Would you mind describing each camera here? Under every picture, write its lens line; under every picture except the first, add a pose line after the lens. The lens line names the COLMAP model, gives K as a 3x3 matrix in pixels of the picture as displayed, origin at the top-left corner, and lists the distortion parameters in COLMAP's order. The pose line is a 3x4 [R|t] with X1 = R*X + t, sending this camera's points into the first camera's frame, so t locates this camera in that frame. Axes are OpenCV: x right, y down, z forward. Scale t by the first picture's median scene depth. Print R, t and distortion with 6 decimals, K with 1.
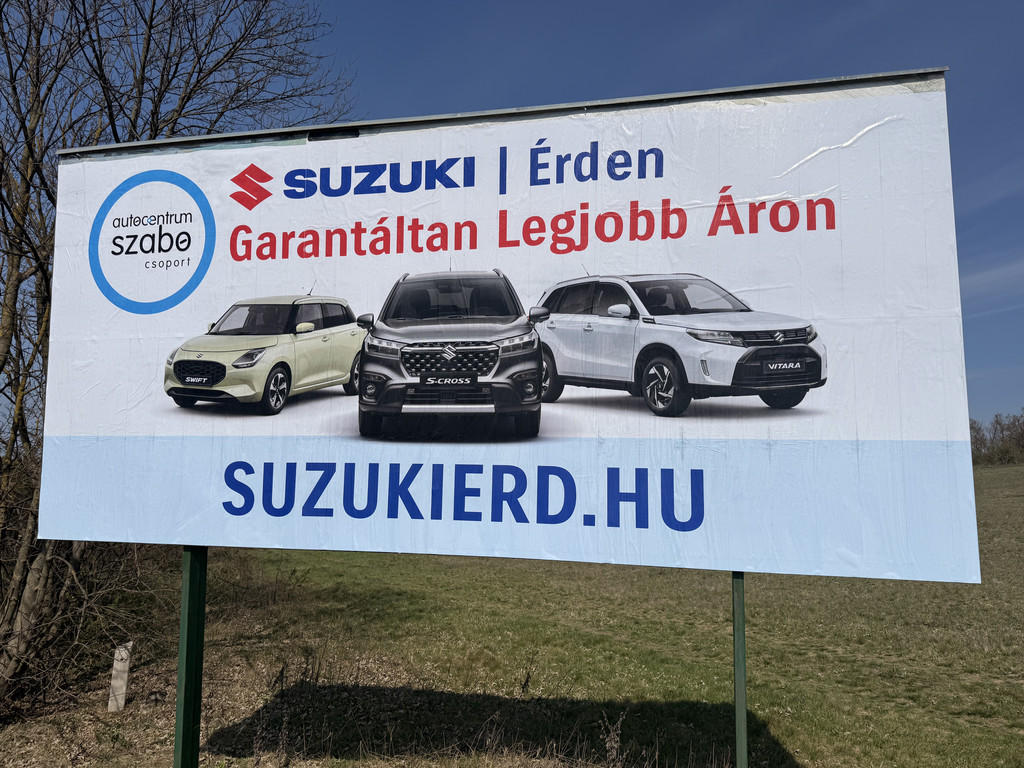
lens RADIAL K [[691.5, 0, 496.5], [0, 691.5, 399.2], [0, 0, 1]] dist [0.155403, -0.269636]
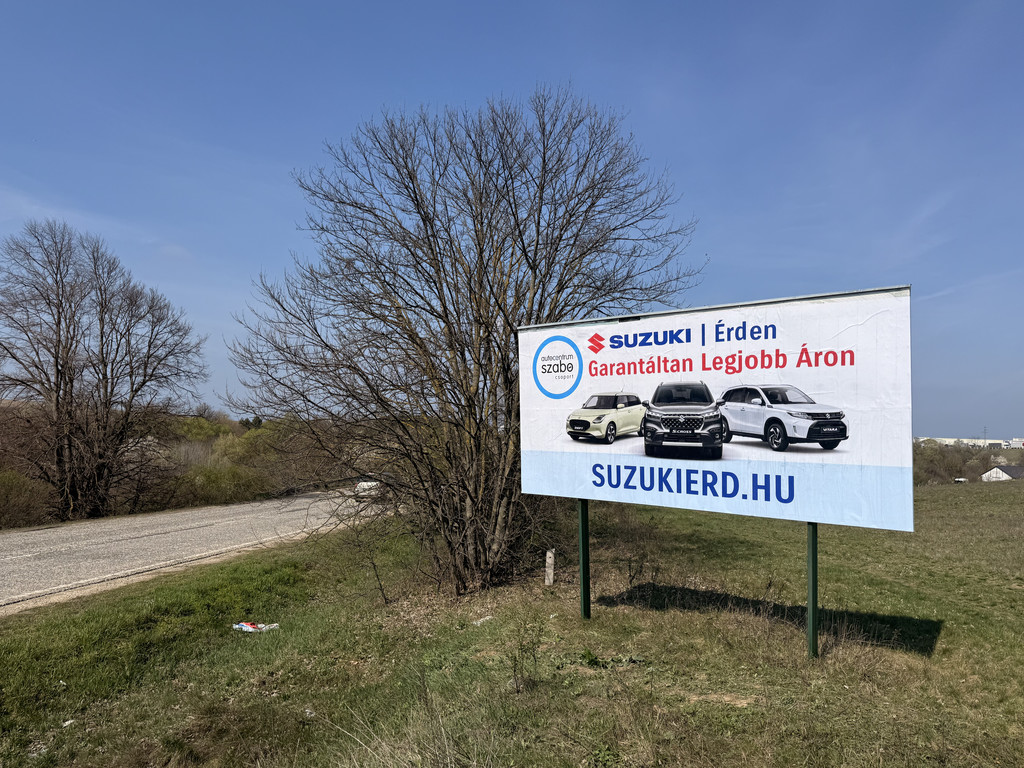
lens RADIAL K [[691.5, 0, 496.5], [0, 691.5, 399.2], [0, 0, 1]] dist [0.155403, -0.269636]
pose [[0.865578, -0.032975, -0.499687, 0.526855], [0.065764, 0.996673, 0.048148, -0.270861], [0.496437, -0.074537, 0.864867, -1.200109]]
